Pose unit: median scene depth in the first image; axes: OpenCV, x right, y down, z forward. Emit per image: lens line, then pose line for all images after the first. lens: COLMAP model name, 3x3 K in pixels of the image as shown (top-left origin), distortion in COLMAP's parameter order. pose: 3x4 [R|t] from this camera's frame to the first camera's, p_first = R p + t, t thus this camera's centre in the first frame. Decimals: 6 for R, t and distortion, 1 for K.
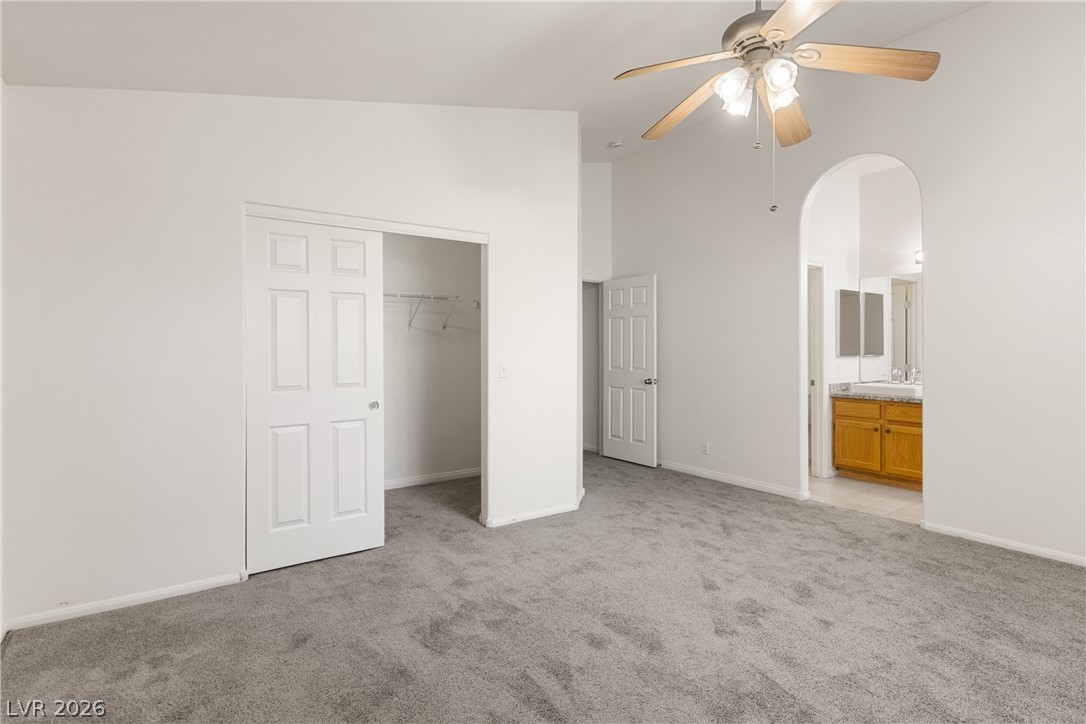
lens RADIAL K [[551.9, 0, 532.1], [0, 551.9, 360.8], [0, 0, 1]] dist [0.015624, -0.004851]
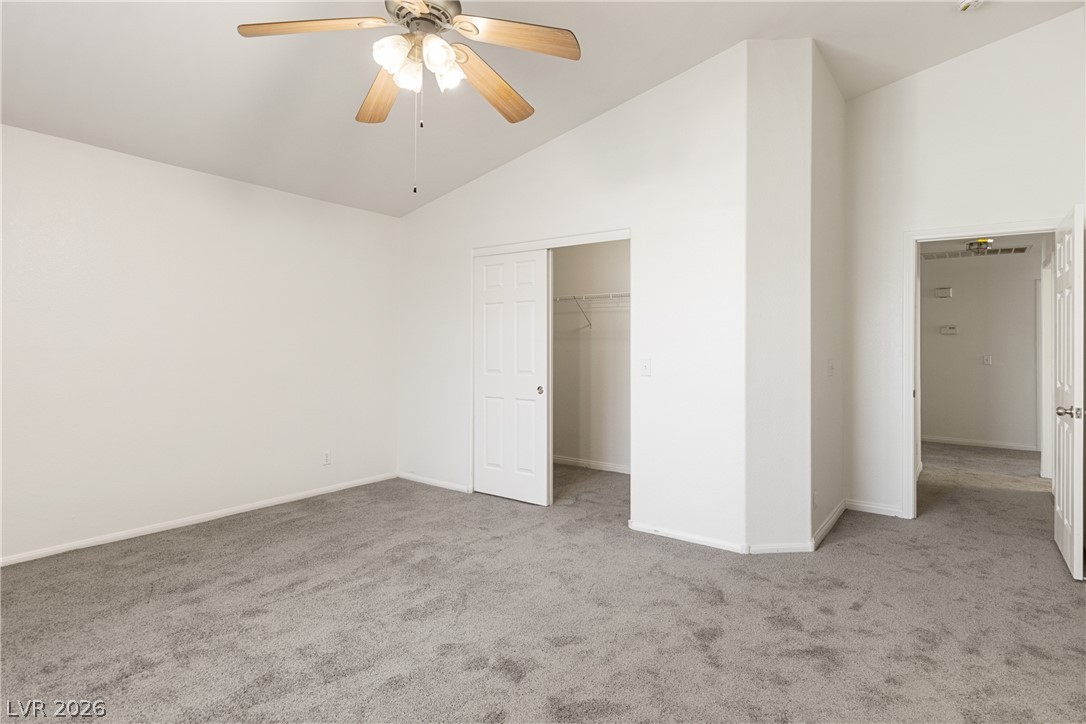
lens RADIAL K [[551.9, 0, 535.7], [0, 551.9, 355.7], [0, 0, 1]] dist [0.015624, -0.004851]
pose [[0.336950, 0.023322, -0.941234, 0.891694], [-0.029575, 0.999462, 0.014178, -0.013807], [0.941058, 0.023059, 0.337459, 0.579138]]
